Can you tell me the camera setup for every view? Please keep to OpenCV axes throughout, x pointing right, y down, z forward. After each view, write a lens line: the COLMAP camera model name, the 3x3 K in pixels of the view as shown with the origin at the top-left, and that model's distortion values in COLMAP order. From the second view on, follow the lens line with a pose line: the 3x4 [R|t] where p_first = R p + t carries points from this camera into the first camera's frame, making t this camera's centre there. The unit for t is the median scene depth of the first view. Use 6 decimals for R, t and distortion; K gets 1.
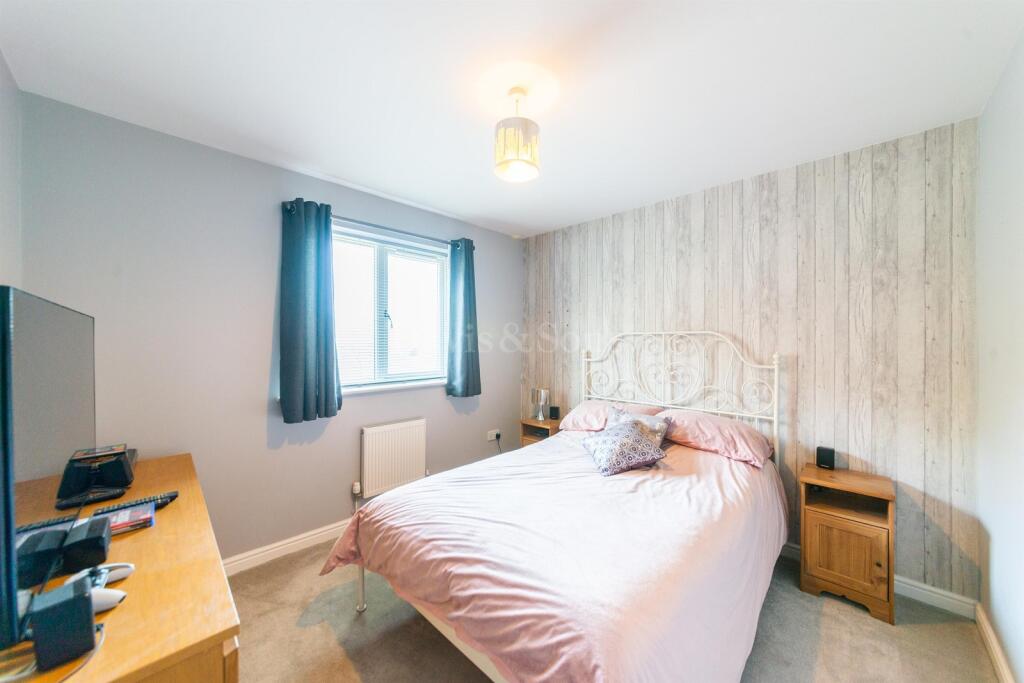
lens RADIAL K [[362.9, 0, 512.7], [0, 362.9, 342.3], [0, 0, 1]] dist [-0.002710, 0.001151]
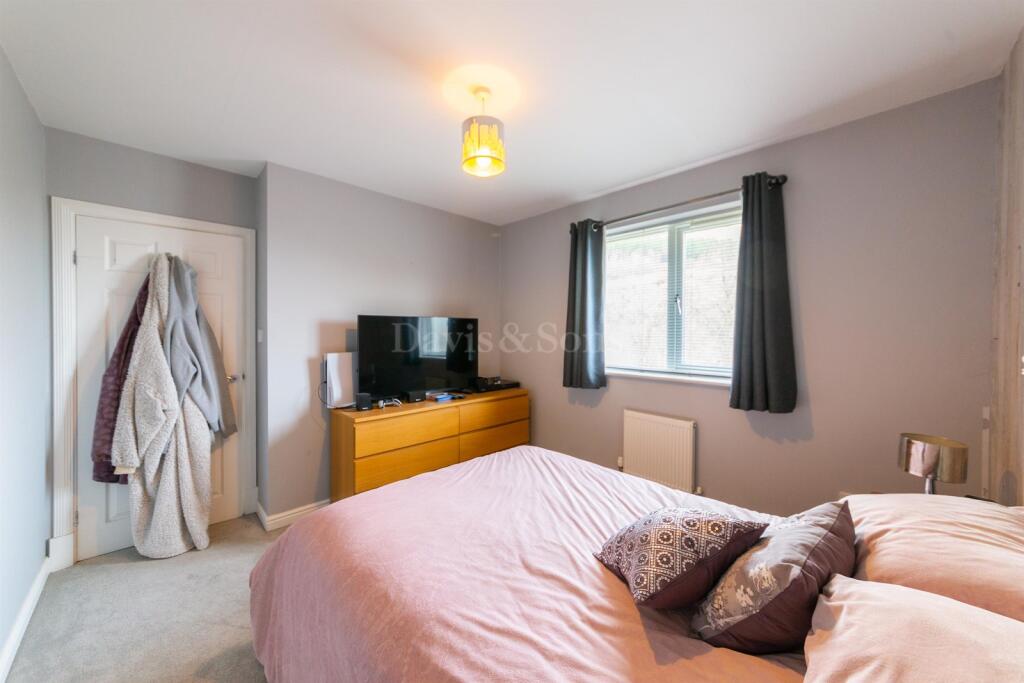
lens RADIAL K [[362.9, 0, 512.7], [0, 362.9, 334.2], [0, 0, 1]] dist [-0.002710, 0.001151]
pose [[-0.018806, 0.011464, -0.999757, 0.662657], [-0.000842, 0.999934, 0.011482, 0.001552], [0.999823, 0.001058, -0.018796, 0.684918]]
